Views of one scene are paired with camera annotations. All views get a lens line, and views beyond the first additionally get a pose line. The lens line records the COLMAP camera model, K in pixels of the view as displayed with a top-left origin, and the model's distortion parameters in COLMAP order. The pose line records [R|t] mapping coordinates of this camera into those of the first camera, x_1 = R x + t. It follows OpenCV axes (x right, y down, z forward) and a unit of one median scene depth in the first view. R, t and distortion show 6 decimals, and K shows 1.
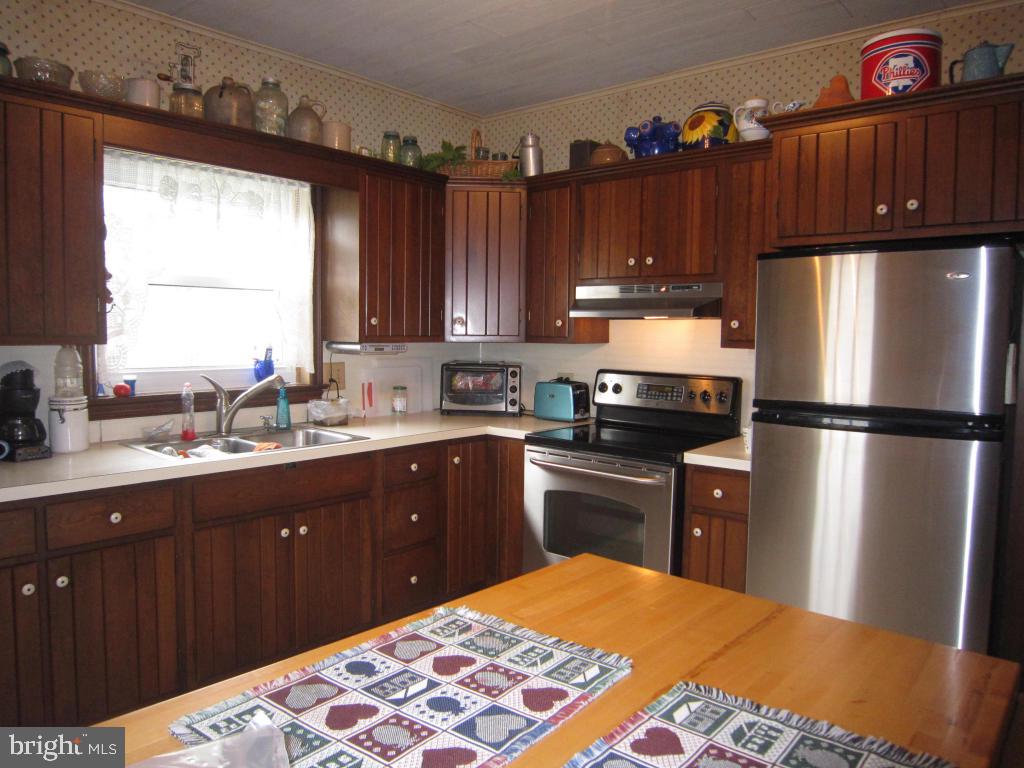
lens RADIAL K [[766.3, 0, 511.7], [0, 766.3, 378.0], [0, 0, 1]] dist [0.002578, 0.004032]
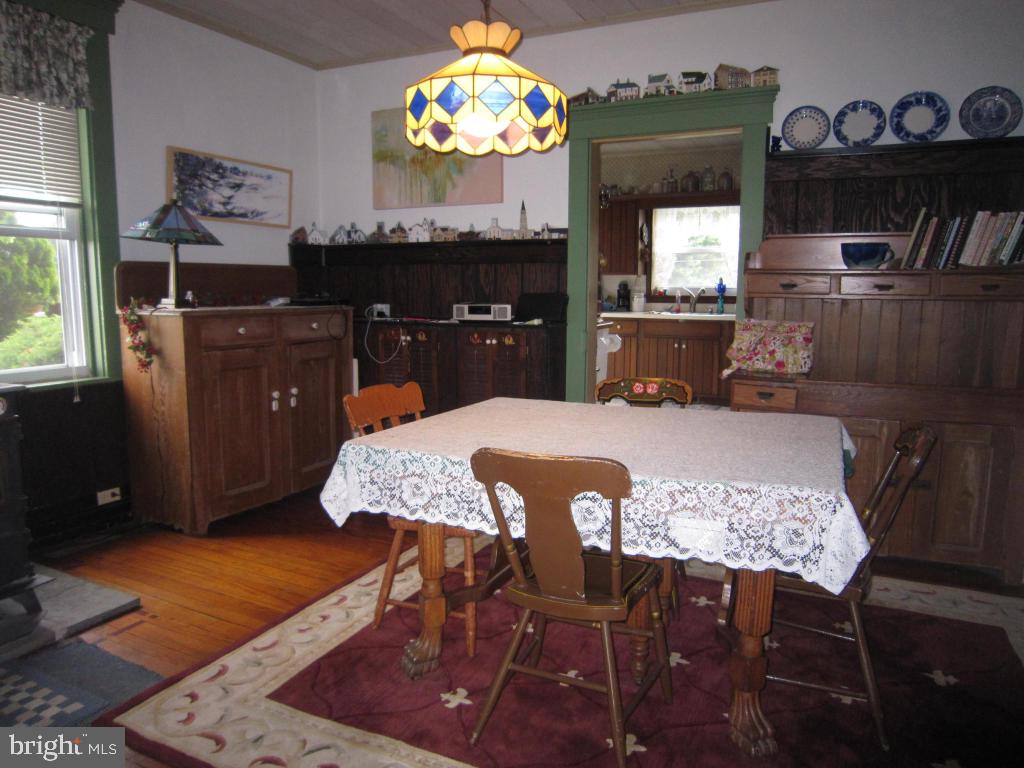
lens RADIAL K [[766.3, 0, 513.6], [0, 766.3, 382.5], [0, 0, 1]] dist [0.002578, 0.004032]
pose [[0.212273, 0.118567, -0.969991, 2.087881], [-0.074099, 0.991707, 0.105006, 0.086157], [0.974397, 0.049586, 0.219299, -0.108514]]
